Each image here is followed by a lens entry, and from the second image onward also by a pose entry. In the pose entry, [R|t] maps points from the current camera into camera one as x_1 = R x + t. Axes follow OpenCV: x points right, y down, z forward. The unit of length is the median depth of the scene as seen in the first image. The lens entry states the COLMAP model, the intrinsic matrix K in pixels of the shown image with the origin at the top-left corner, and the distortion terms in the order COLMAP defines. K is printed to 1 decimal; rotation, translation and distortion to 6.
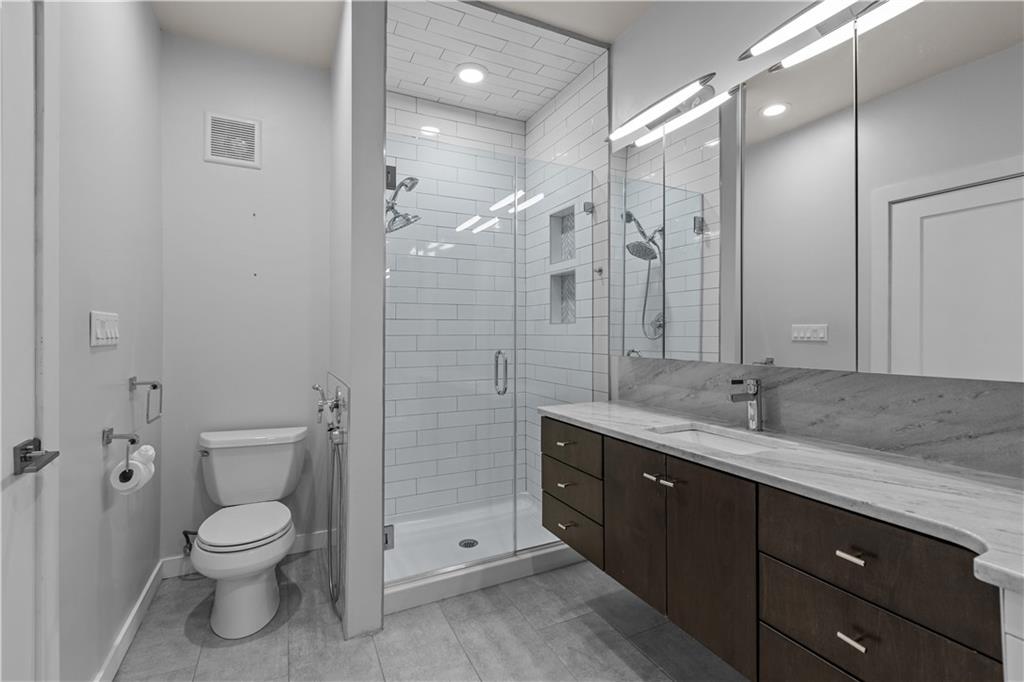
lens RADIAL K [[455.7, 0, 513.9], [0, 455.7, 335.4], [0, 0, 1]] dist [-0.001365, 0.000035]
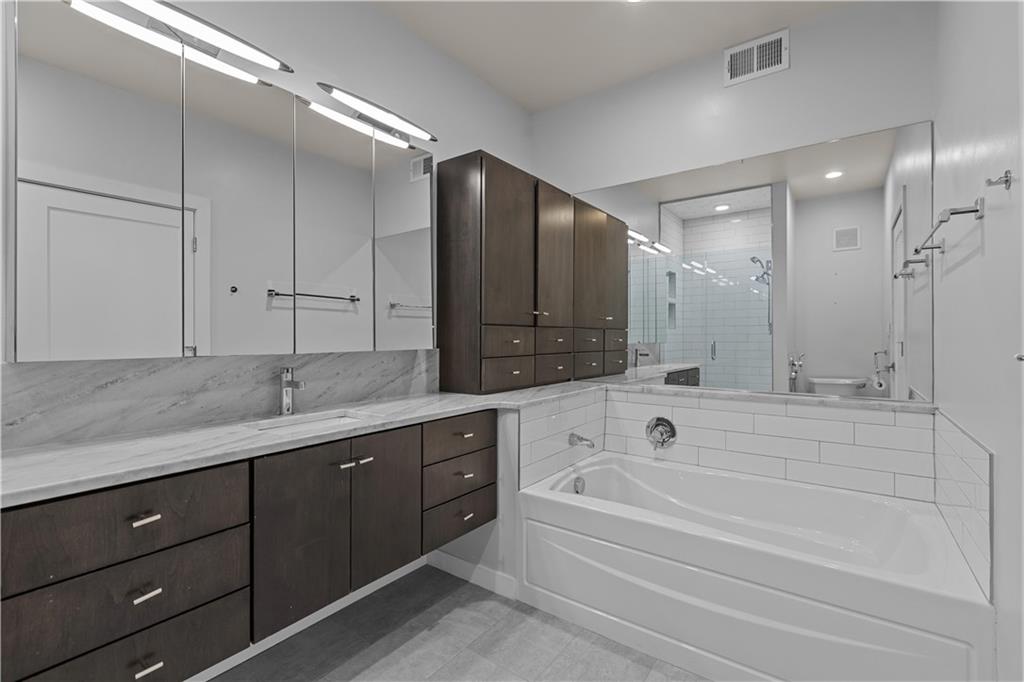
lens RADIAL K [[472.9, 0, 515.1], [0, 472.9, 335.3], [0, 0, 1]] dist [0.000137, -0.000033]
pose [[-0.473142, 0.005150, 0.880971, -0.602285], [0.007032, 0.999973, -0.002069, 0.021132], [-0.880958, 0.005216, -0.473165, 0.878626]]
